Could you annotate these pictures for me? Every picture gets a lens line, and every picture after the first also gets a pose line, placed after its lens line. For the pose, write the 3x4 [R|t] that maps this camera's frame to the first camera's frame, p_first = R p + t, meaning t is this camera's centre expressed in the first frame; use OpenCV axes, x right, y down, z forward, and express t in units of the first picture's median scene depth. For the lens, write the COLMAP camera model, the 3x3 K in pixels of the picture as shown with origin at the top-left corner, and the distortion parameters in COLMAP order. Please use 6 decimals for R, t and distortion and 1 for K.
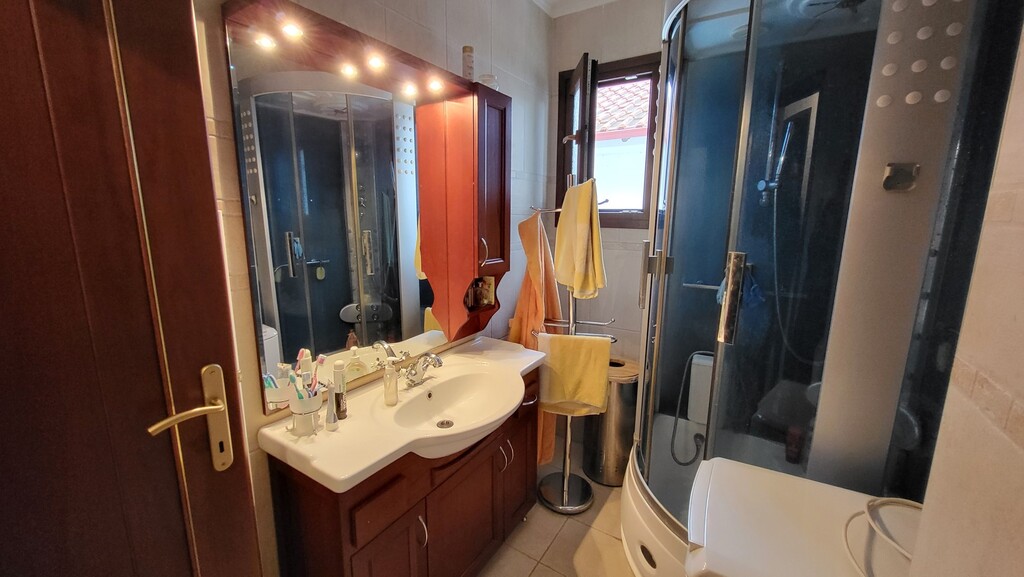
lens RADIAL K [[401.8, 0, 513.4], [0, 401.8, 286.6], [0, 0, 1]] dist [0.000738, -0.000002]
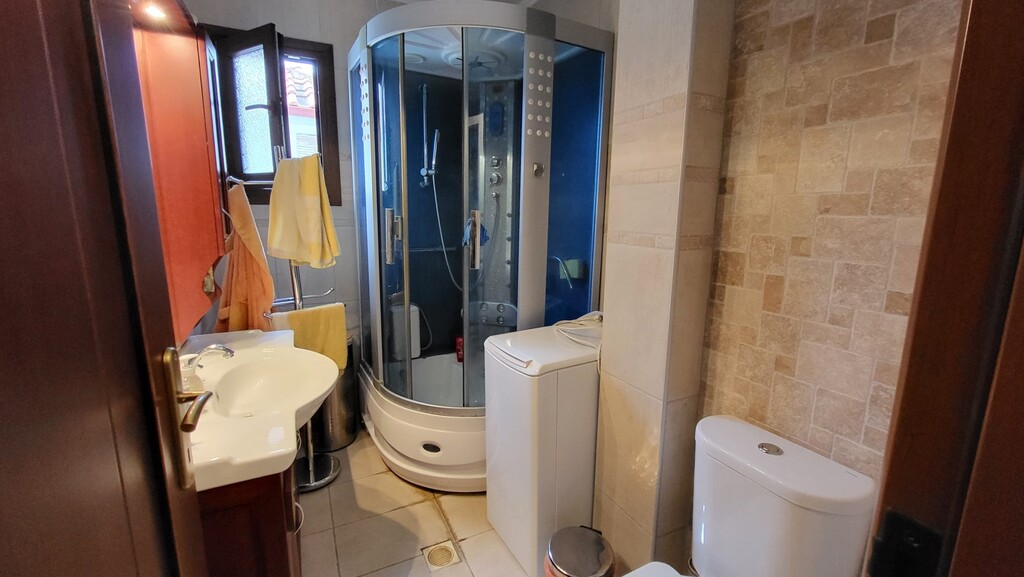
lens RADIAL K [[410.4, 0, 508.0], [0, 410.4, 284.6], [0, 0, 1]] dist [0.001296, -0.000101]
pose [[0.511678, -0.156714, 0.844764, -0.475527], [0.147739, 0.984628, 0.093175, 0.042159], [-0.846380, 0.077129, 0.526965, 0.027186]]
